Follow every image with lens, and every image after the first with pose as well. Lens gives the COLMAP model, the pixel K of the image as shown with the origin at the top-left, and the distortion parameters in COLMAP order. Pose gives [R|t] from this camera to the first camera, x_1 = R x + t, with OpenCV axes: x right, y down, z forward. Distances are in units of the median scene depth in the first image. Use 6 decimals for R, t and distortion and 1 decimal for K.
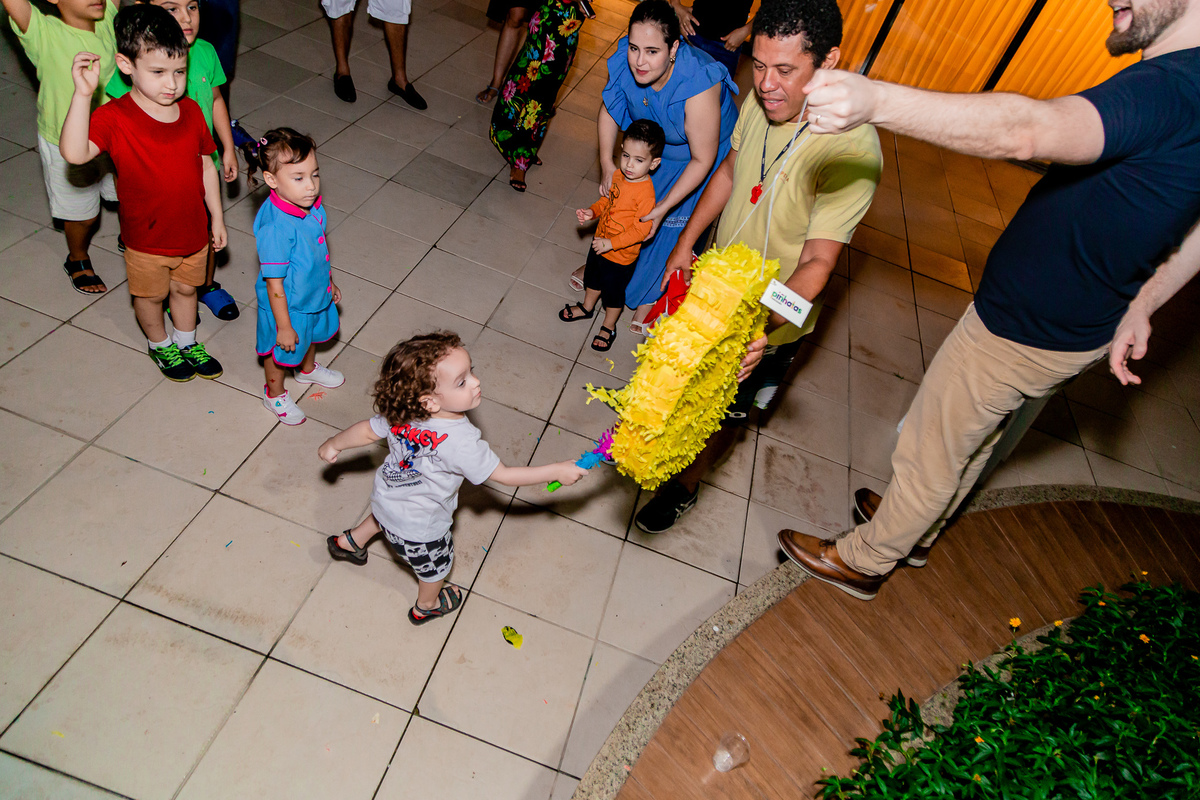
lens RADIAL K [[804.6, 0, 599.1], [0, 804.6, 398.1], [0, 0, 1]] dist [0.018222, -0.002228]
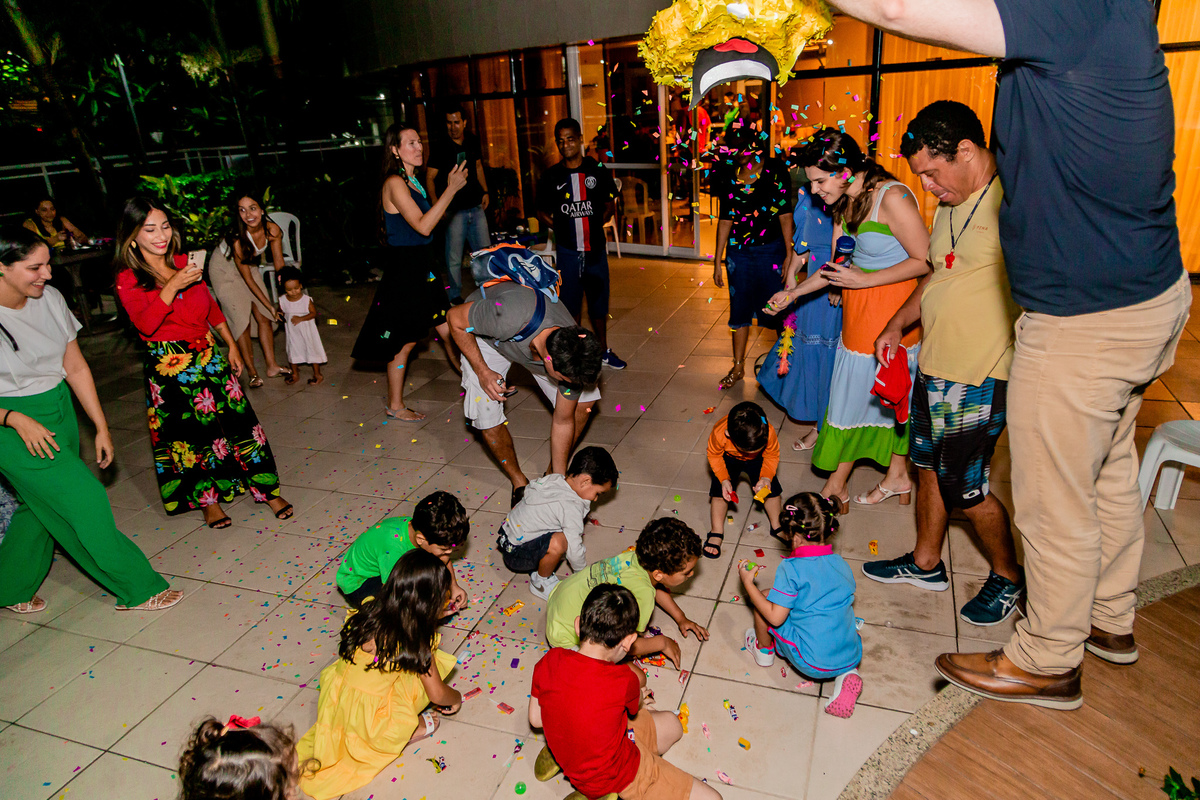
lens RADIAL K [[804.6, 0, 603.7], [0, 804.6, 400.6], [0, 0, 1]] dist [0.018222, -0.002228]
pose [[0.939347, -0.277064, -0.202144, 0.102004], [0.184317, 0.904866, -0.383725, 0.227385], [0.289229, 0.323193, 0.901051, -0.009200]]
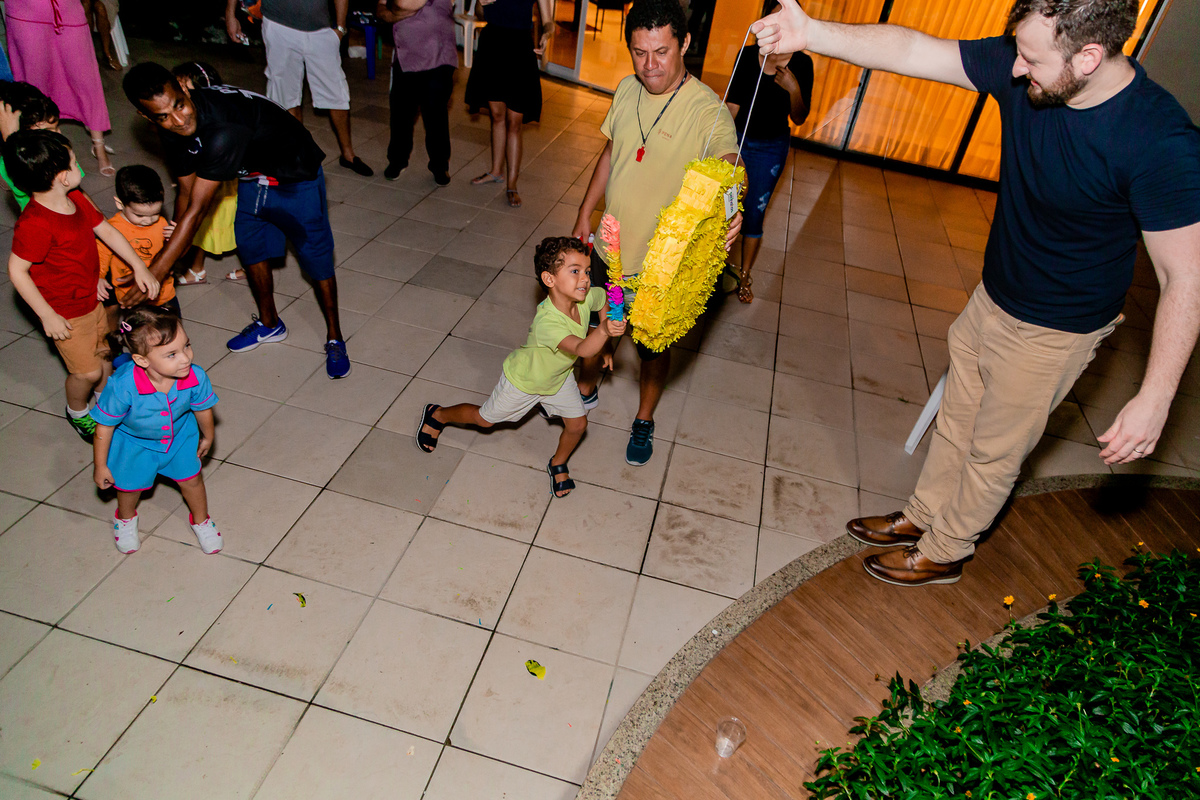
lens RADIAL K [[804.6, 0, 602.4], [0, 804.6, 395.6], [0, 0, 1]] dist [0.018222, -0.002228]
pose [[0.990149, -0.125730, -0.061623, 0.099135], [0.117556, 0.985549, -0.121955, 0.087504], [0.076066, 0.113509, 0.990621, -0.099265]]
